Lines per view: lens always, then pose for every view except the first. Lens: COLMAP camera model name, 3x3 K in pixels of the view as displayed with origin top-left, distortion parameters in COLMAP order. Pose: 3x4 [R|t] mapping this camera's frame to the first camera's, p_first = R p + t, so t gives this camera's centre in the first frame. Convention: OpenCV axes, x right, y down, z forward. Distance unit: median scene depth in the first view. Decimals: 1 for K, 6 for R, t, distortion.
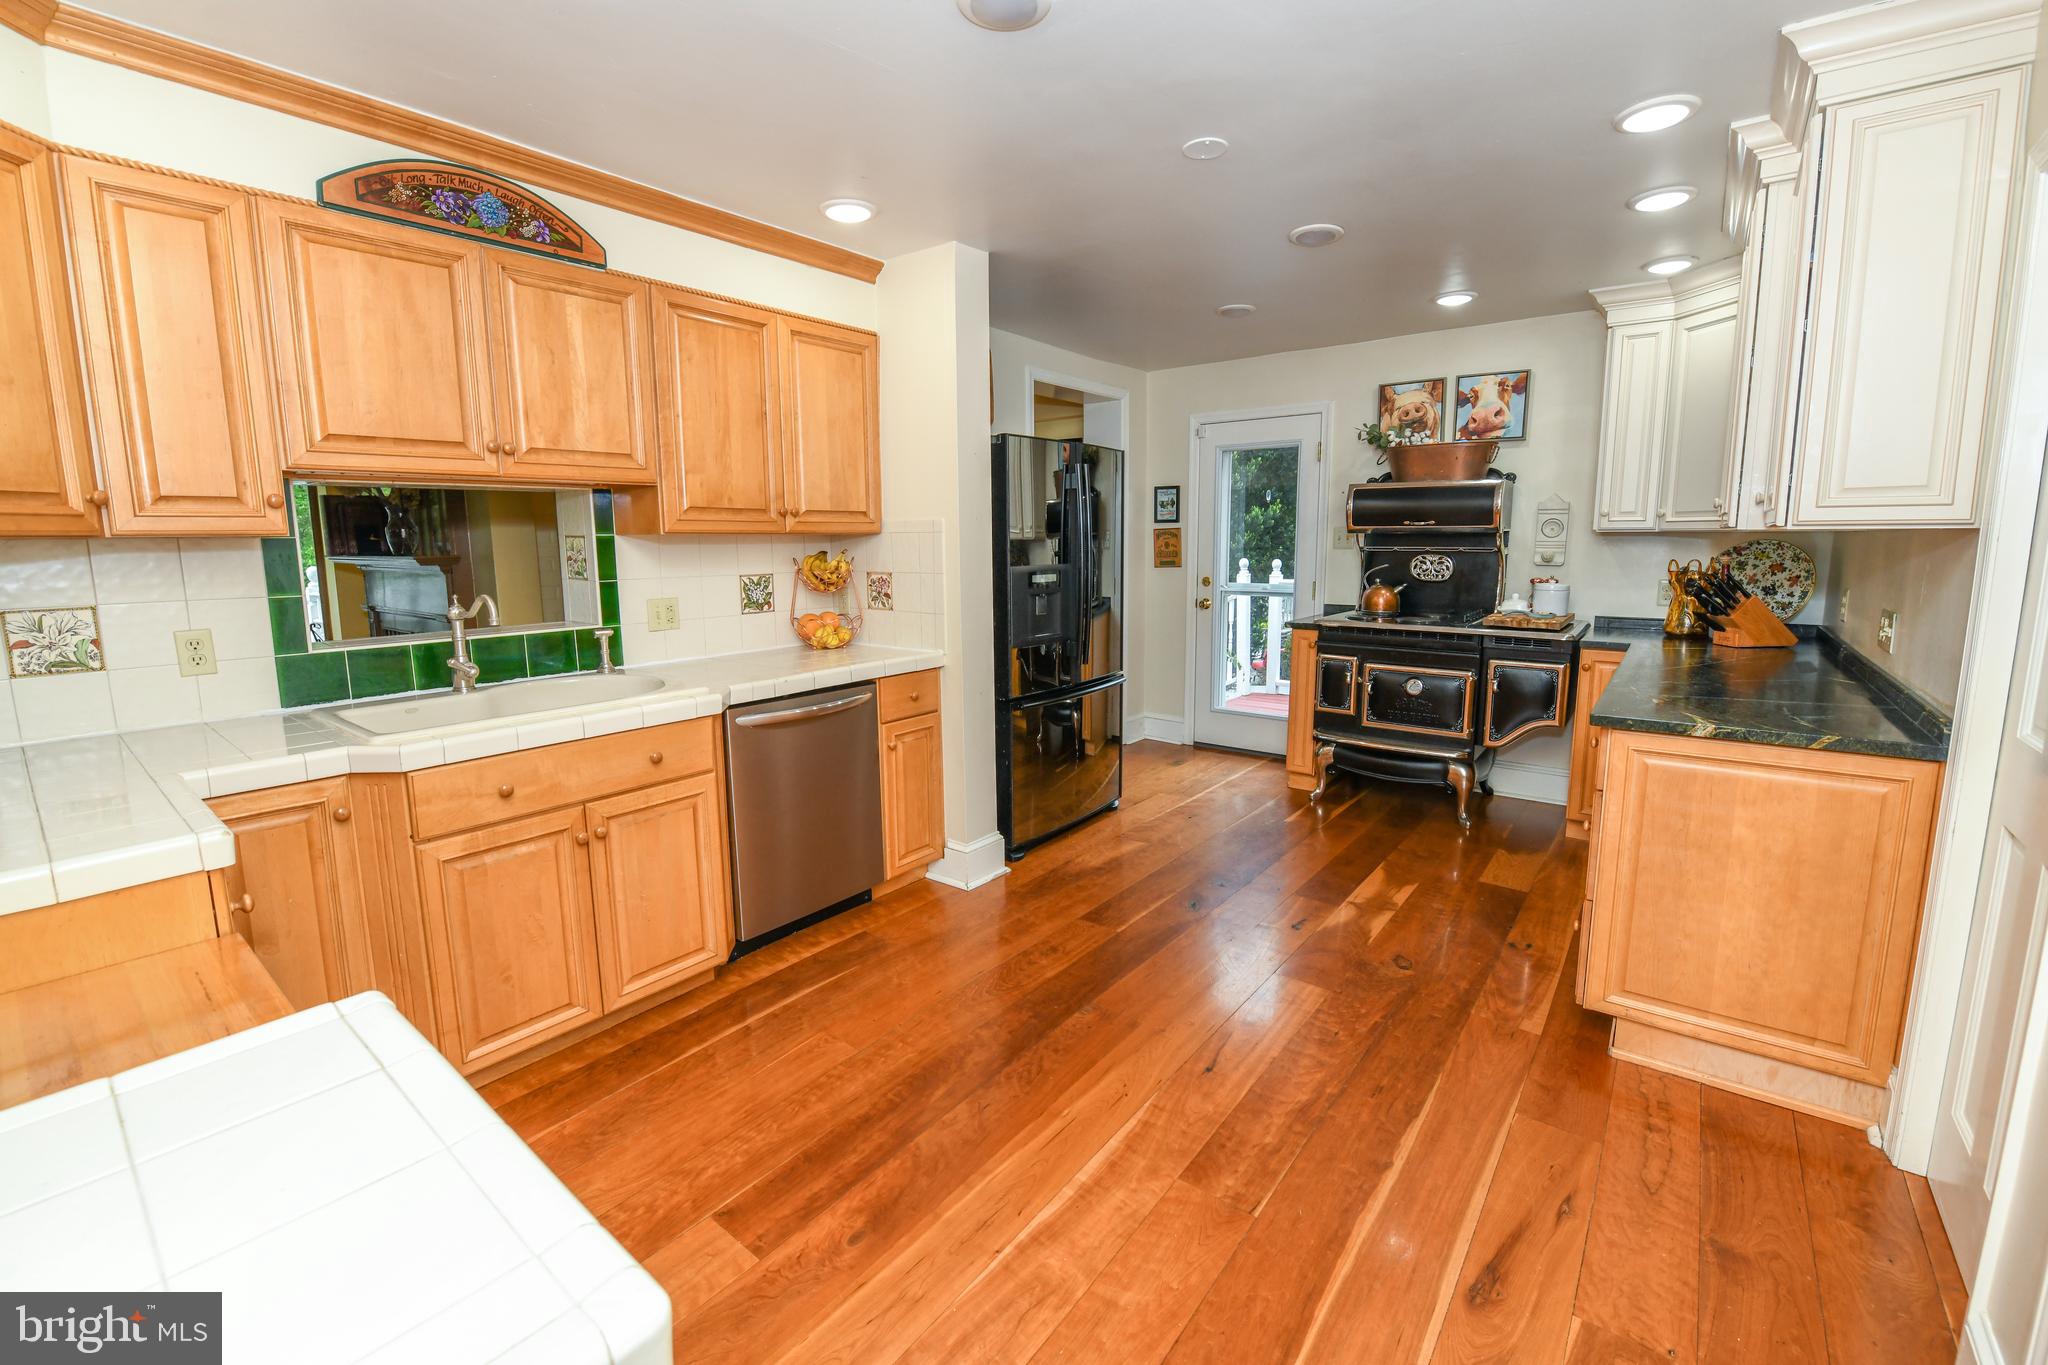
lens RADIAL K [[876.6, 0, 1009.9], [0, 876.6, 666.7], [0, 0, 1]] dist [-0.018832, -0.000912]
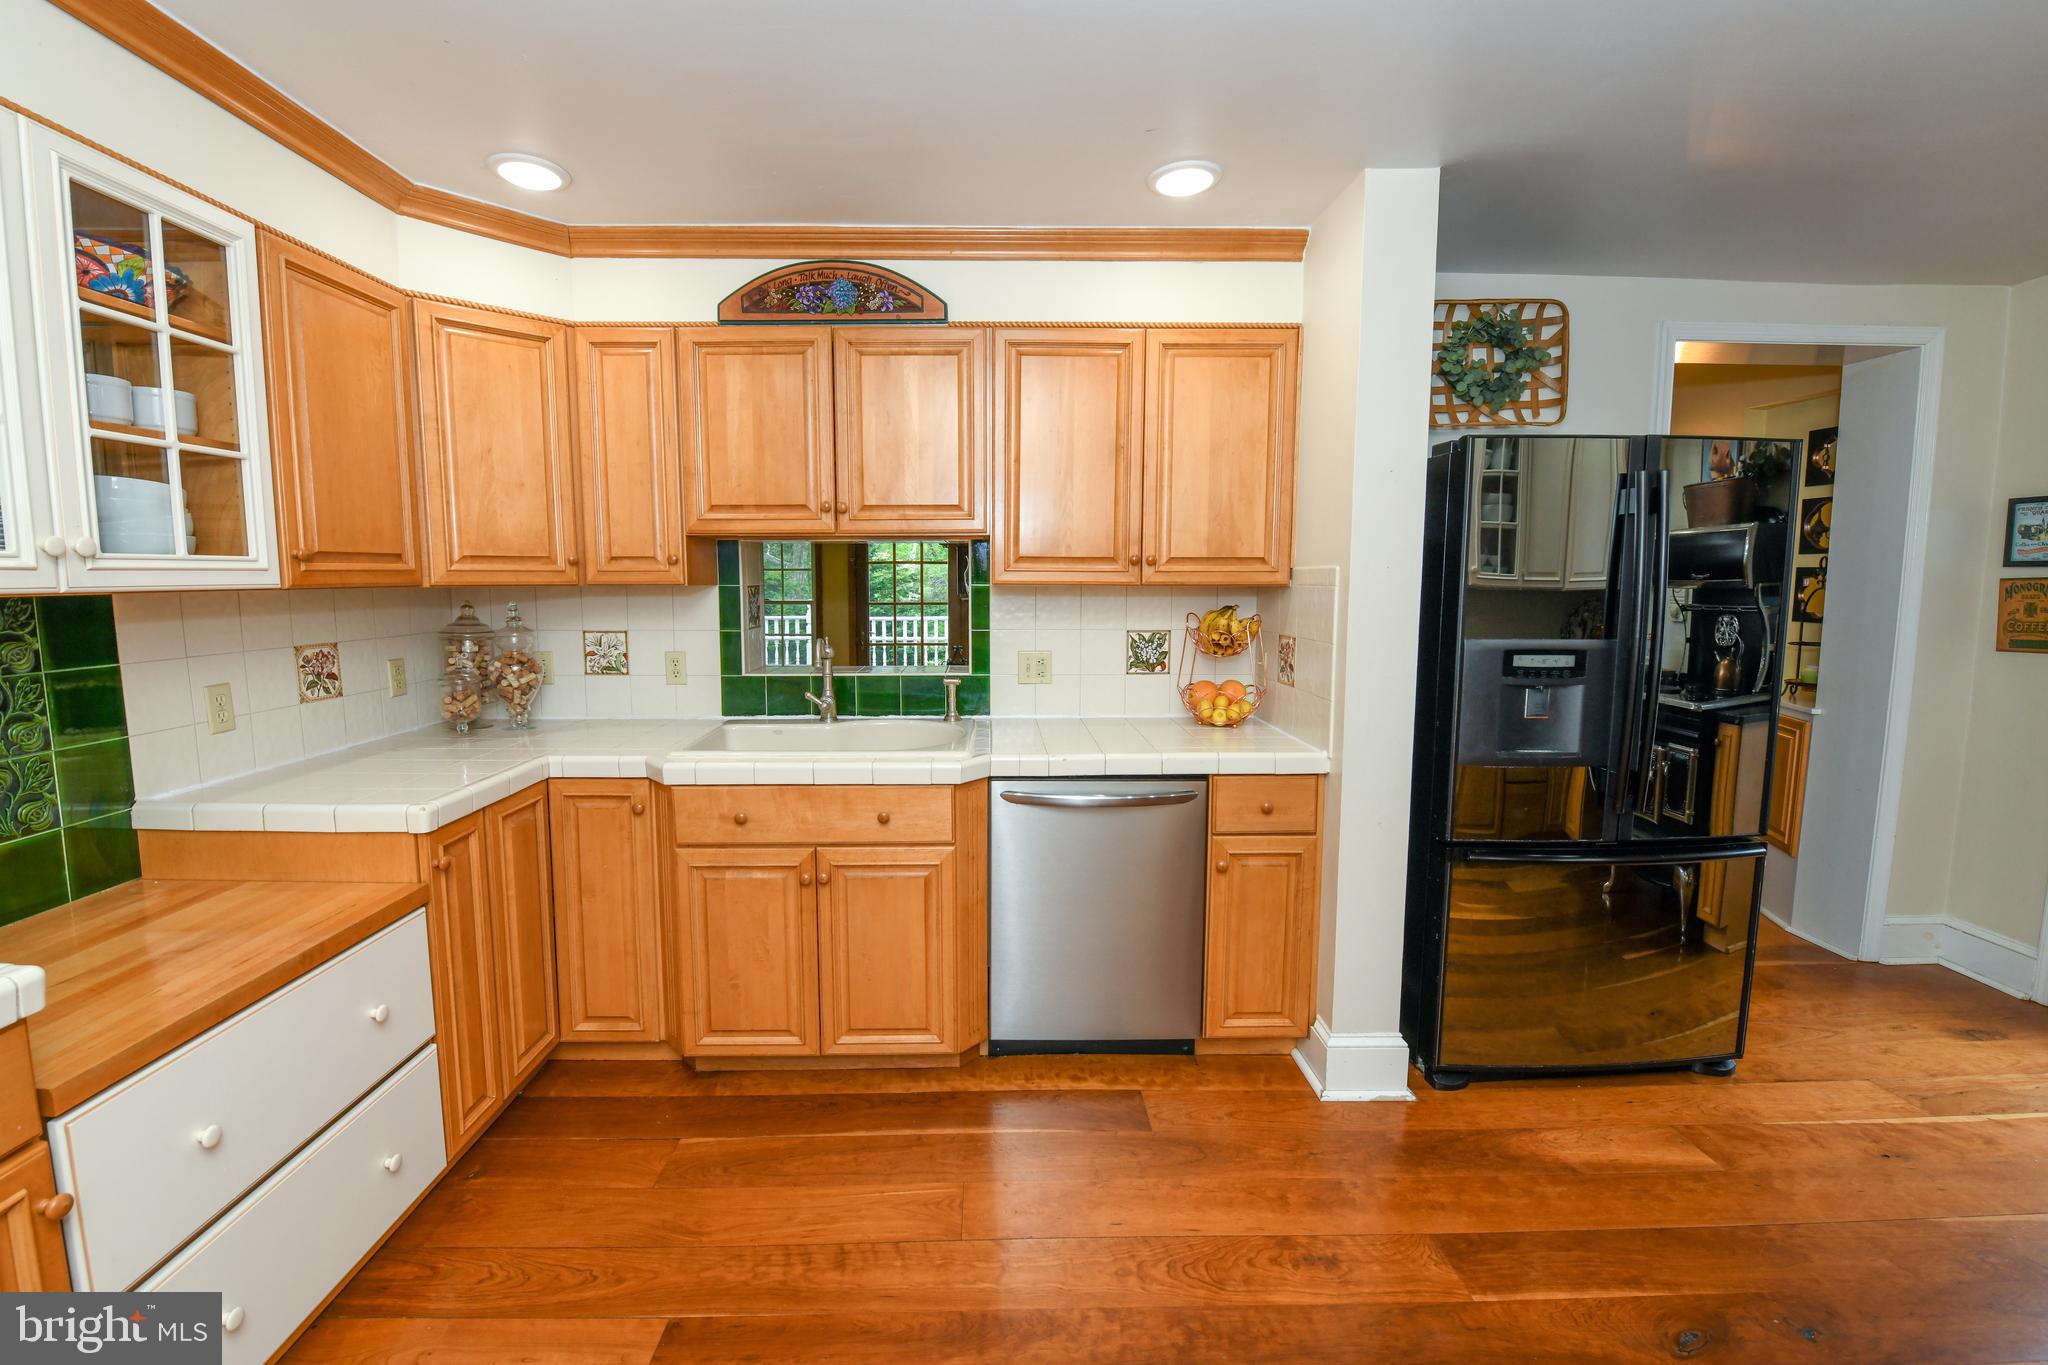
lens RADIAL K [[852.7, 0, 975.9], [0, 852.7, 667.2], [0, 0, 1]] dist [-0.018124, -0.000375]
pose [[0.625862, 0.086544, -0.775118, 0.290195], [-0.117395, 0.992955, 0.016077, -0.067977], [0.771048, 0.080933, 0.631612, 0.362555]]
